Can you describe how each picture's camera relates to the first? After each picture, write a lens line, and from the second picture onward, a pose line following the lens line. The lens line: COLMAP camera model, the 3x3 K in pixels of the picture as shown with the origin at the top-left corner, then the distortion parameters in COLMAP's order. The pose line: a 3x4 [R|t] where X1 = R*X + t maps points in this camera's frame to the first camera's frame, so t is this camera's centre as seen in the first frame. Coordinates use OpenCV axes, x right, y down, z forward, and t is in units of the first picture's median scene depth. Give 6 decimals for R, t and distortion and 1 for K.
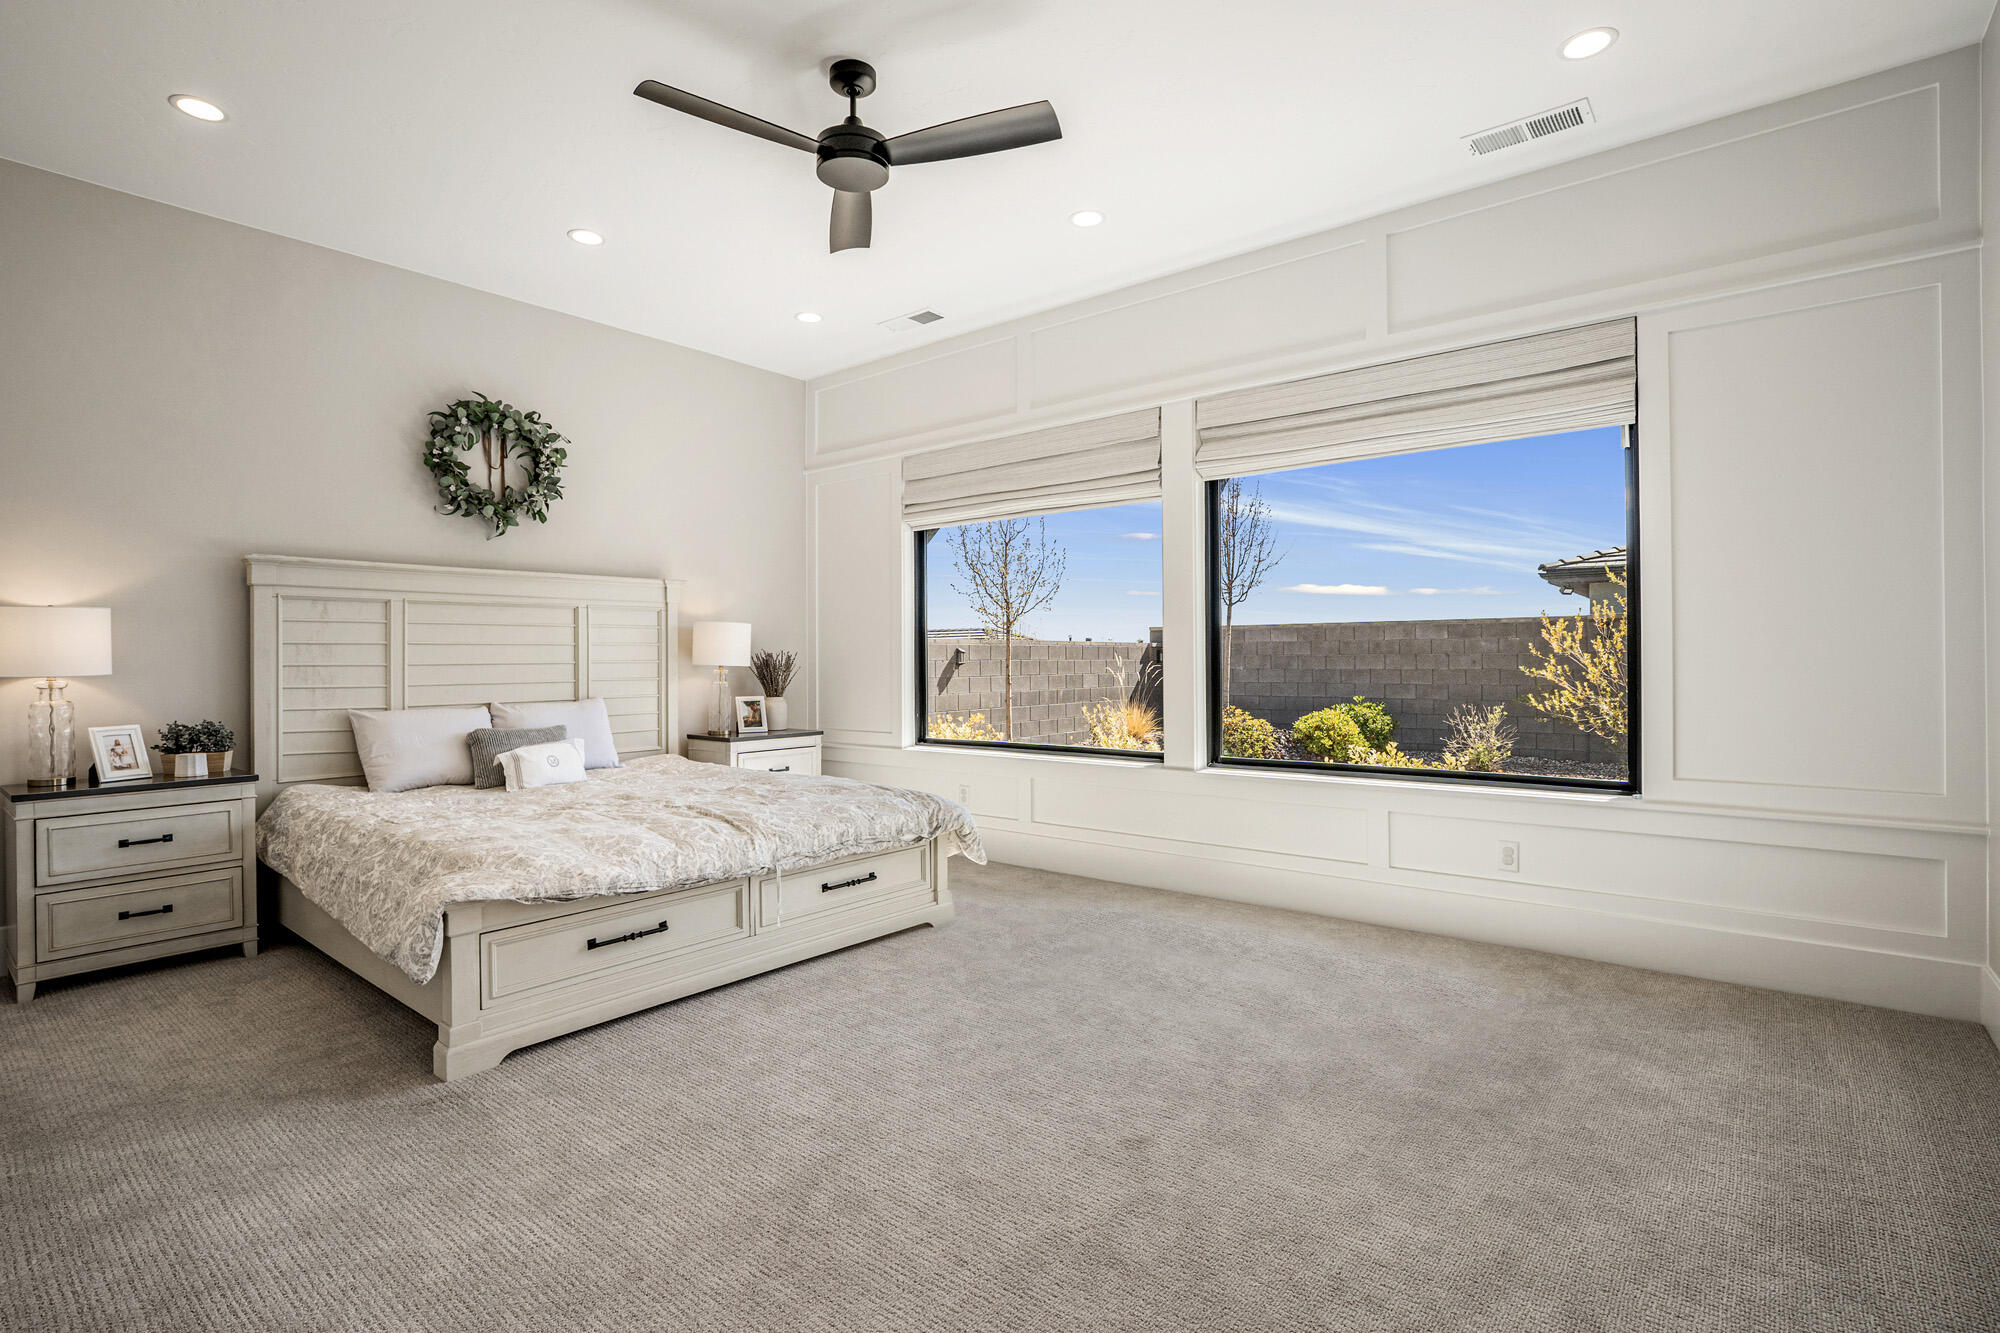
lens RADIAL K [[946.2, 0, 985.3], [0, 946.2, 666.7], [0, 0, 1]] dist [-0.000129, 0.000050]
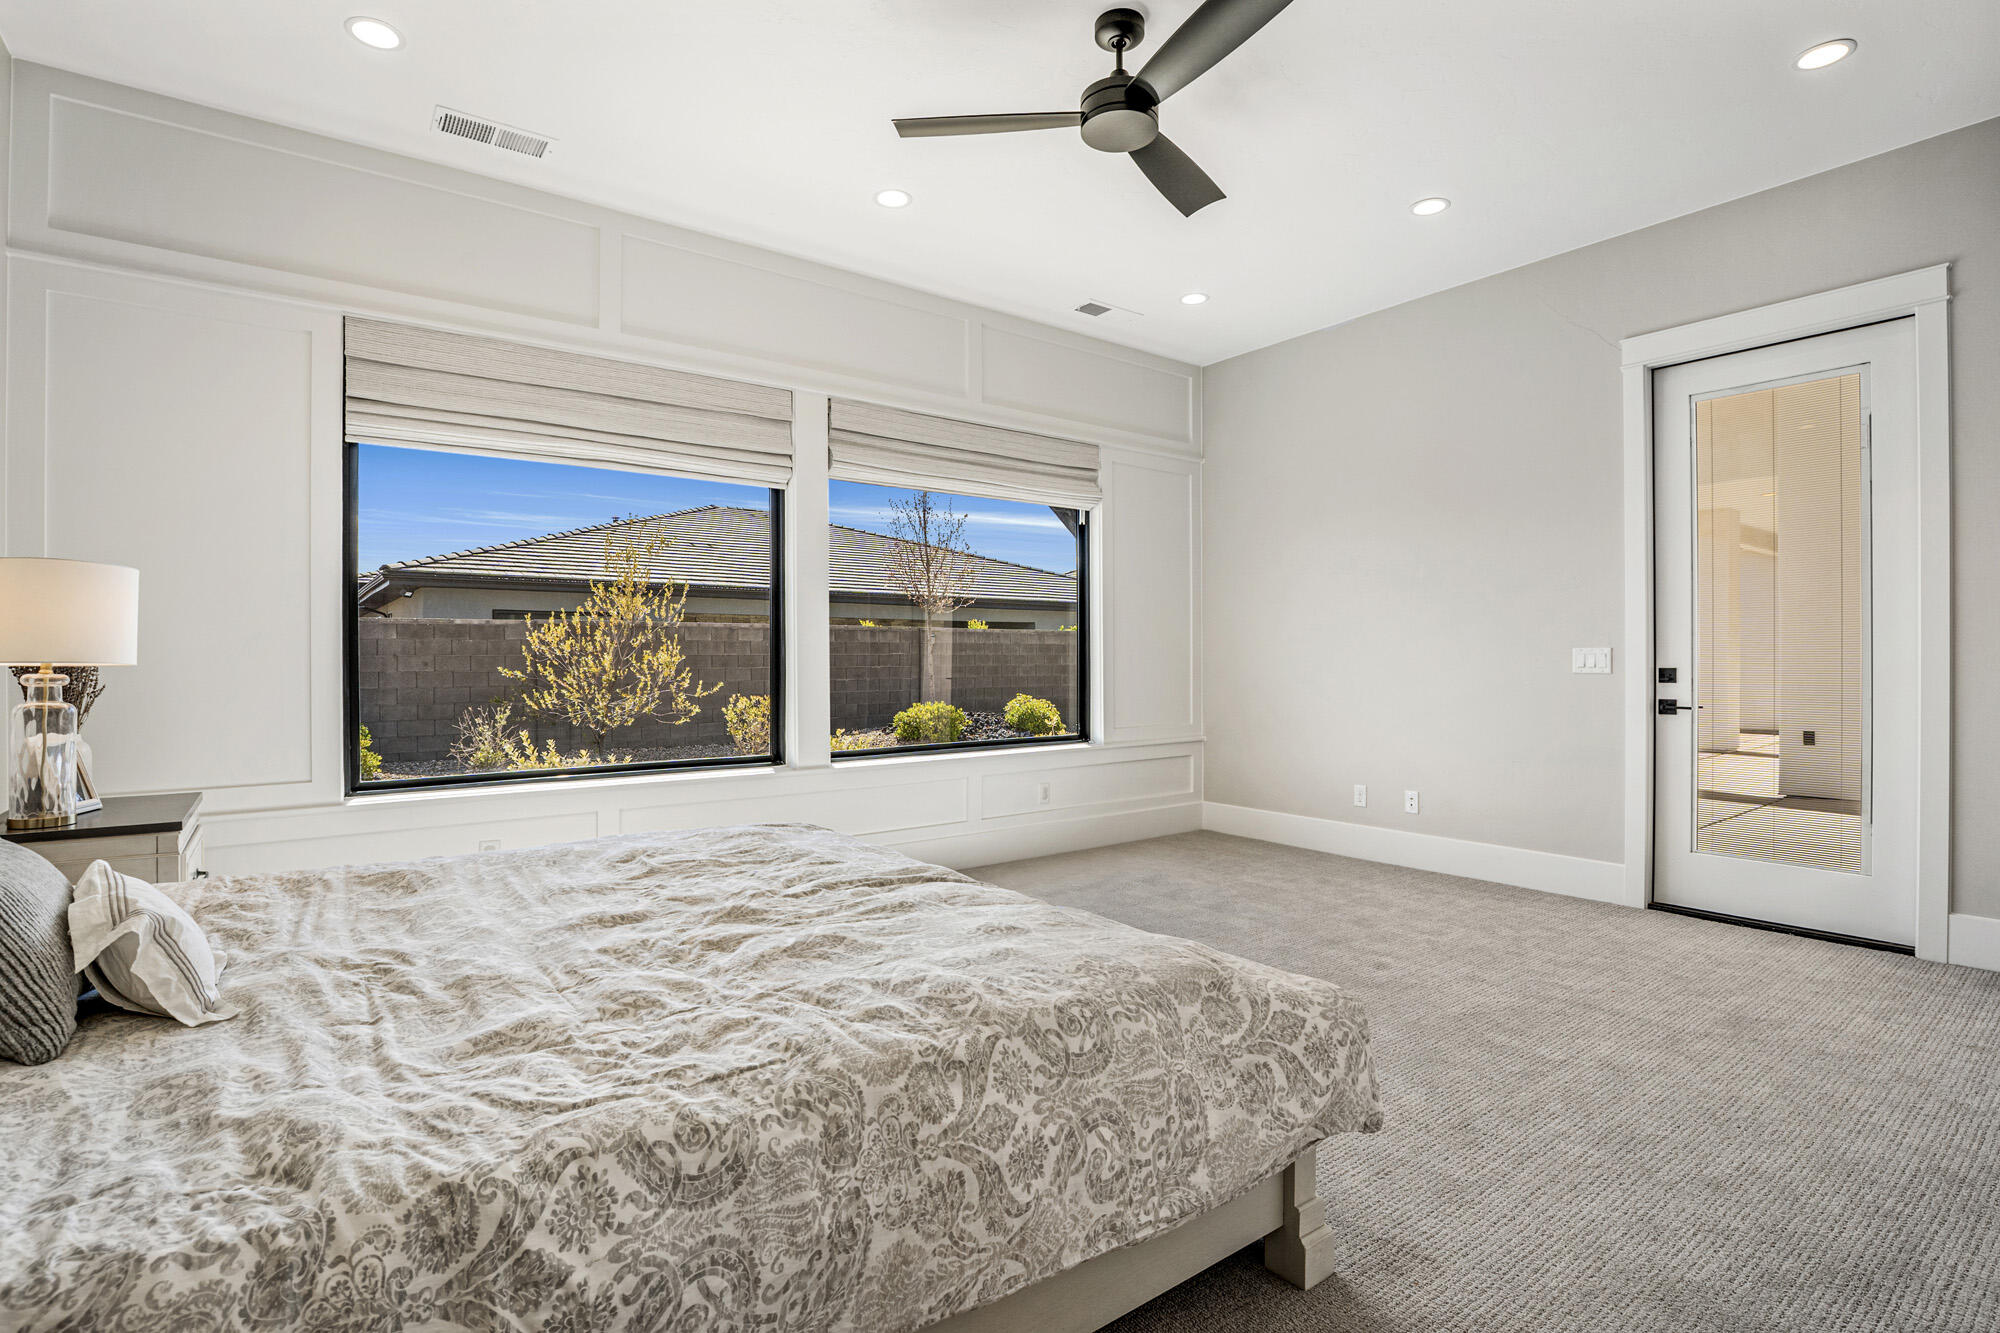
lens RADIAL K [[946.2, 0, 985.3], [0, 946.2, 666.7], [0, 0, 1]] dist [-0.000129, 0.000050]
pose [[0.260642, -0.004483, 0.965425, -0.591622], [0.009198, 0.999955, 0.002161, 0.002252], [-0.965392, 0.008316, 0.260671, 0.487474]]
